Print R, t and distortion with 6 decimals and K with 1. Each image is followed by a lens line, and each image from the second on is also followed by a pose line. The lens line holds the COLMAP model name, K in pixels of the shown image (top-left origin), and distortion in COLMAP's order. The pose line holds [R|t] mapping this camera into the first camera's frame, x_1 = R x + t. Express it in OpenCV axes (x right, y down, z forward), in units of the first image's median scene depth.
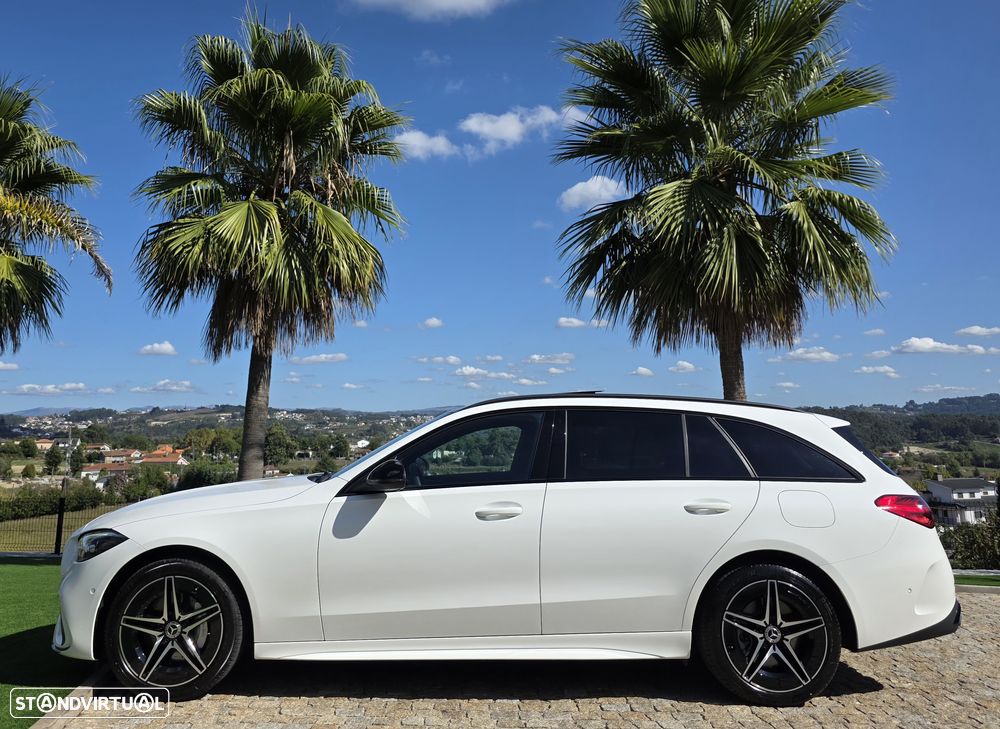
lens RADIAL K [[820.4, 0, 478.1], [0, 820.4, 362.4], [0, 0, 1]] dist [0.069838, -0.083619]
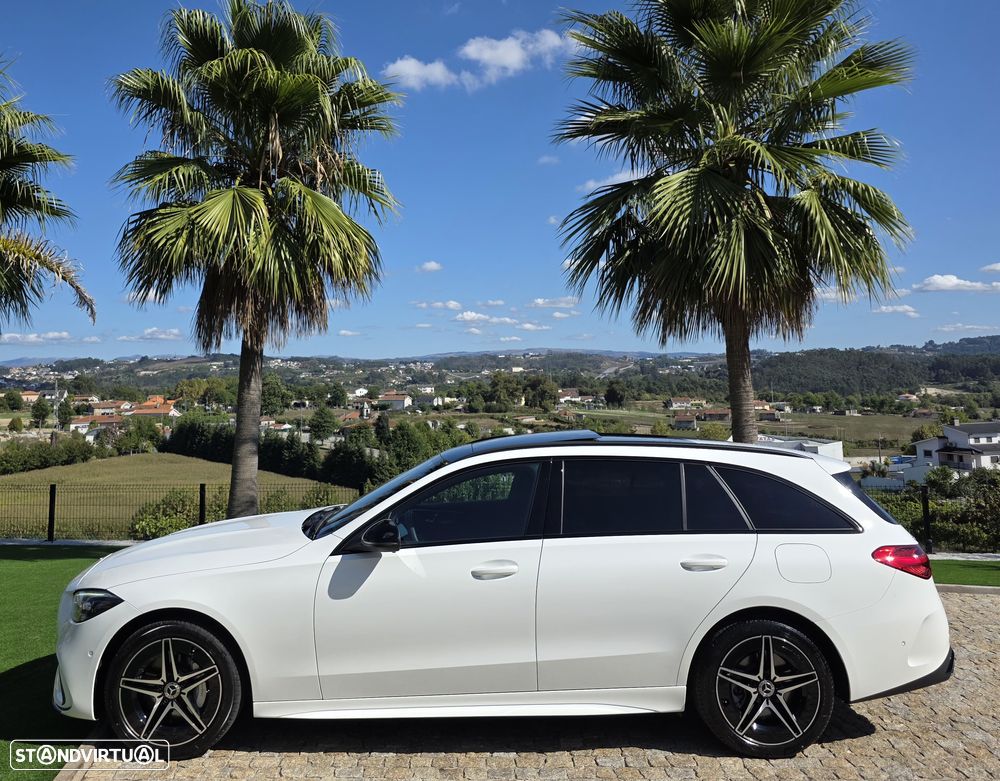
lens RADIAL K [[855.2, 0, 482.8], [0, 855.2, 370.8], [0, 0, 1]] dist [0.081313, -0.101062]
pose [[0.999970, -0.007434, 0.002392, 0.004501], [0.007196, 0.996142, 0.087464, -0.067541], [-0.003033, -0.087444, 0.996165, -0.007179]]
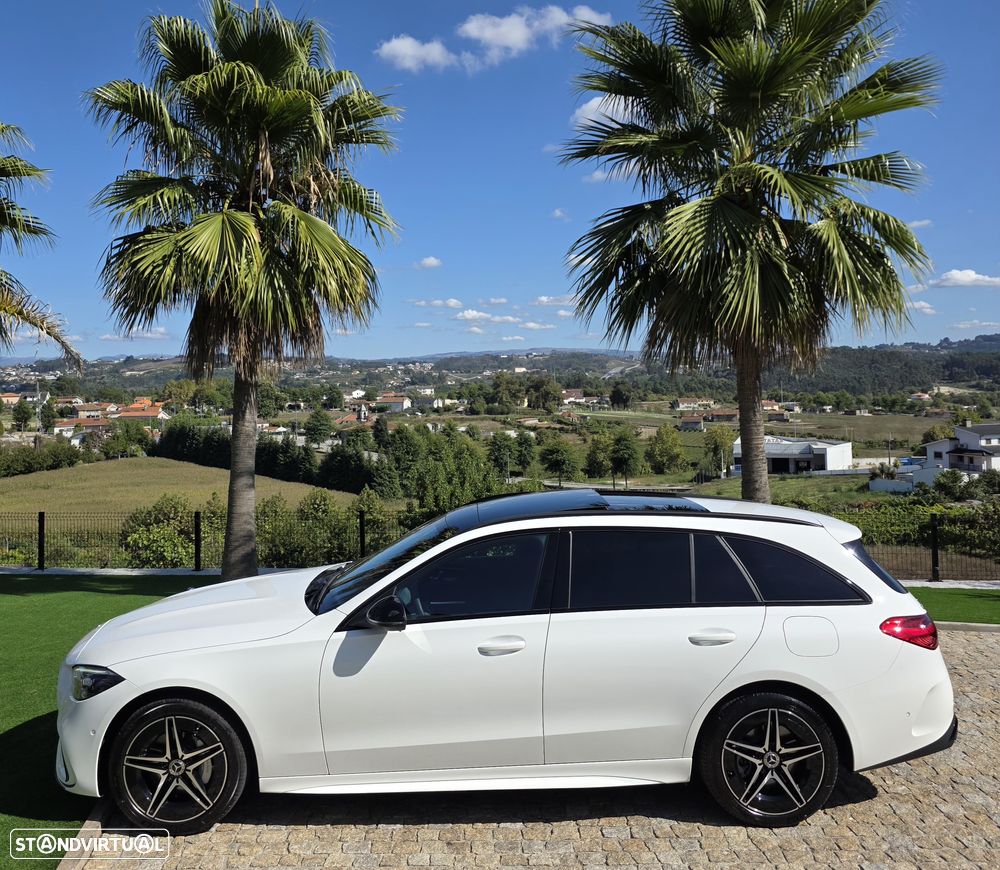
lens RADIAL K [[883.7, 0, 500.0], [0, 883.7, 435.0], [0, 0, 1]] dist [0.095300, -0.122487]
pose [[0.999762, -0.008817, 0.019949, 0.001835], [0.005362, 0.985938, 0.167025, -0.110834], [-0.021141, -0.166879, 0.985751, -0.004316]]
